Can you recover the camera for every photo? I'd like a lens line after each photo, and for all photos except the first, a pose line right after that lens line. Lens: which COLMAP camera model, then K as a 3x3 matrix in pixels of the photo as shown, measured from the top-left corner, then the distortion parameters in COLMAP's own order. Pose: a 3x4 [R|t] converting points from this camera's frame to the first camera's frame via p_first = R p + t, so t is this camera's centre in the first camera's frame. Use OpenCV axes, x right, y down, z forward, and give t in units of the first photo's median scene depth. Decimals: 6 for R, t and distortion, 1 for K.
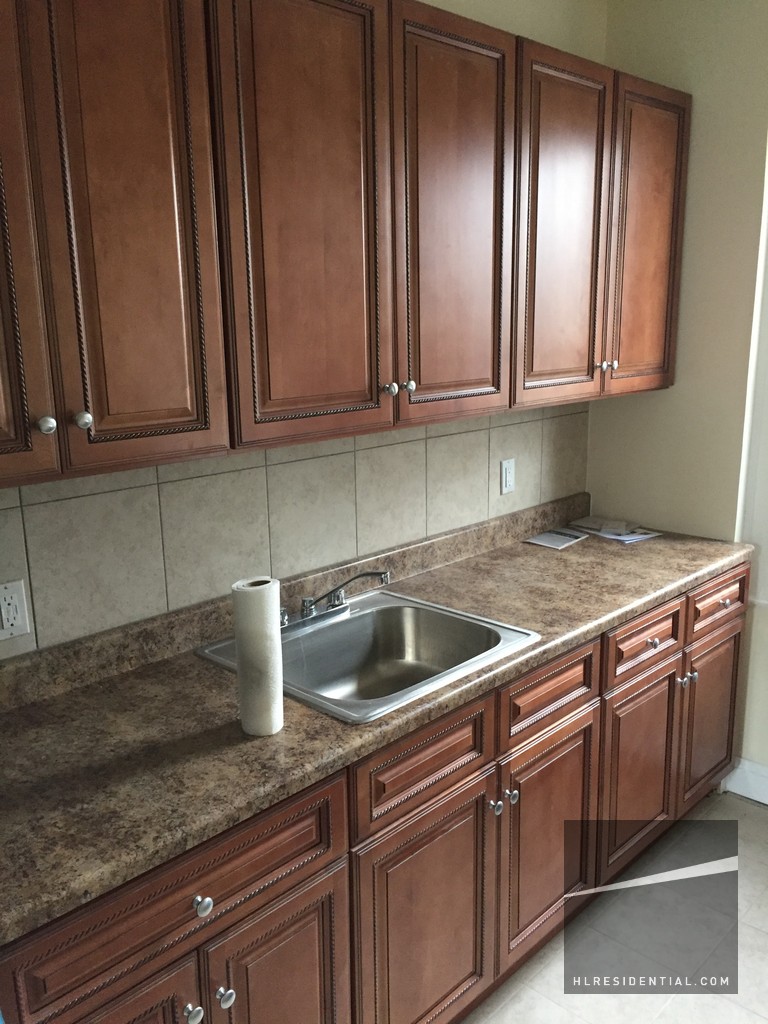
lens RADIAL K [[890.2, 0, 384.5], [0, 890.2, 512.8], [0, 0, 1]] dist [0.084304, -0.080253]
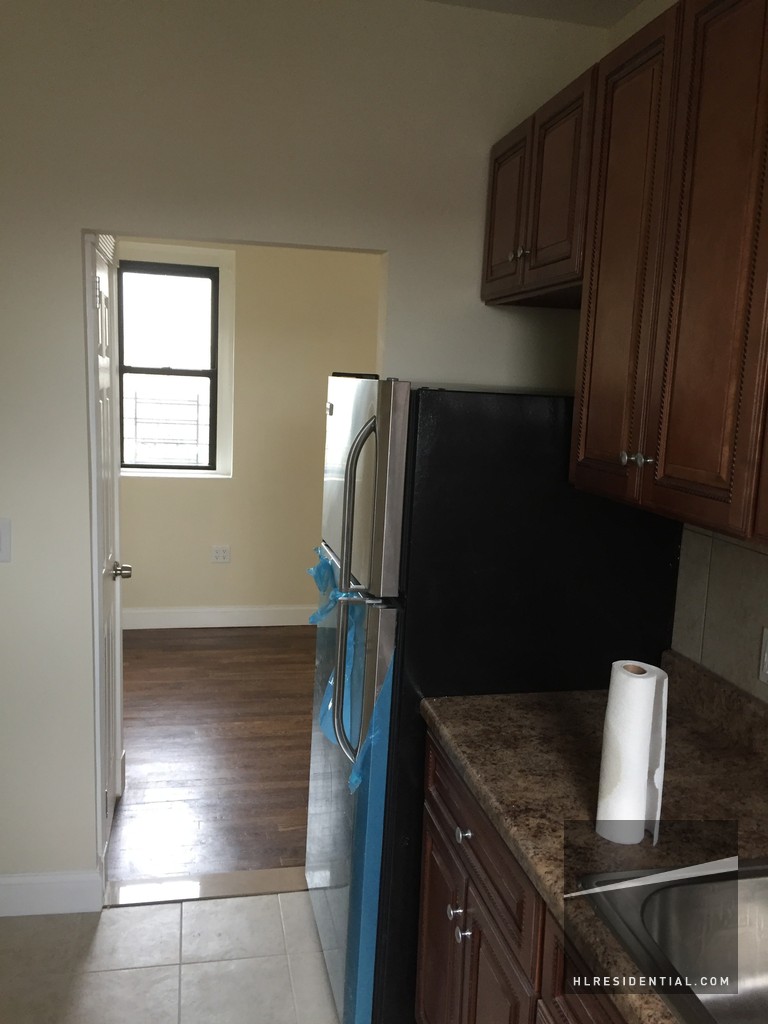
lens RADIAL K [[890.2, 0, 378.5], [0, 890.2, 511.2], [0, 0, 1]] dist [0.084304, -0.080253]
pose [[-0.571286, 0.133939, -0.809749, 0.800343], [-0.196185, 0.935710, 0.293185, -0.324911], [0.796959, 0.326353, -0.508281, 1.343716]]
